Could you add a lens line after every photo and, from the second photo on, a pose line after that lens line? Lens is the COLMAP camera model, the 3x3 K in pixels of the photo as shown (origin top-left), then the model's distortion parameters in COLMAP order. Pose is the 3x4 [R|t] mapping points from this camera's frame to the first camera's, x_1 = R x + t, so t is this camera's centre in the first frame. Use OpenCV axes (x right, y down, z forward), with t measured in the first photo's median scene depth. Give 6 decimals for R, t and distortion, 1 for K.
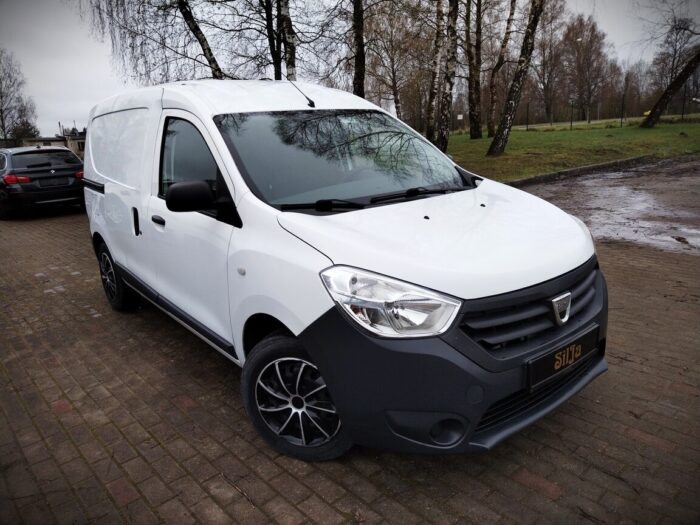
lens RADIAL K [[512.4, 0, 350.0], [0, 512.4, 262.5], [0, 0, 1]] dist [0.015161, -0.012493]
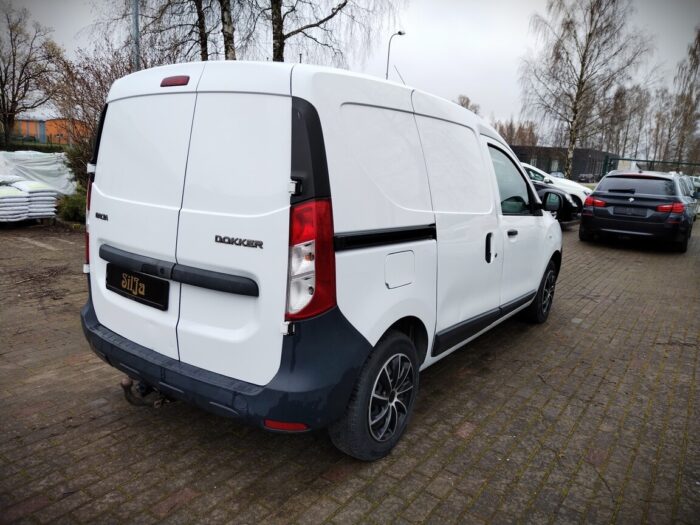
lens RADIAL K [[512.4, 0, 350.0], [0, 512.4, 262.5], [0, 0, 1]] dist [0.015161, -0.012493]
pose [[0.215239, 0.257060, -0.942121, 0.117858], [-0.300360, 0.935394, 0.186604, -0.062809], [0.929223, 0.242811, 0.278544, 0.218388]]
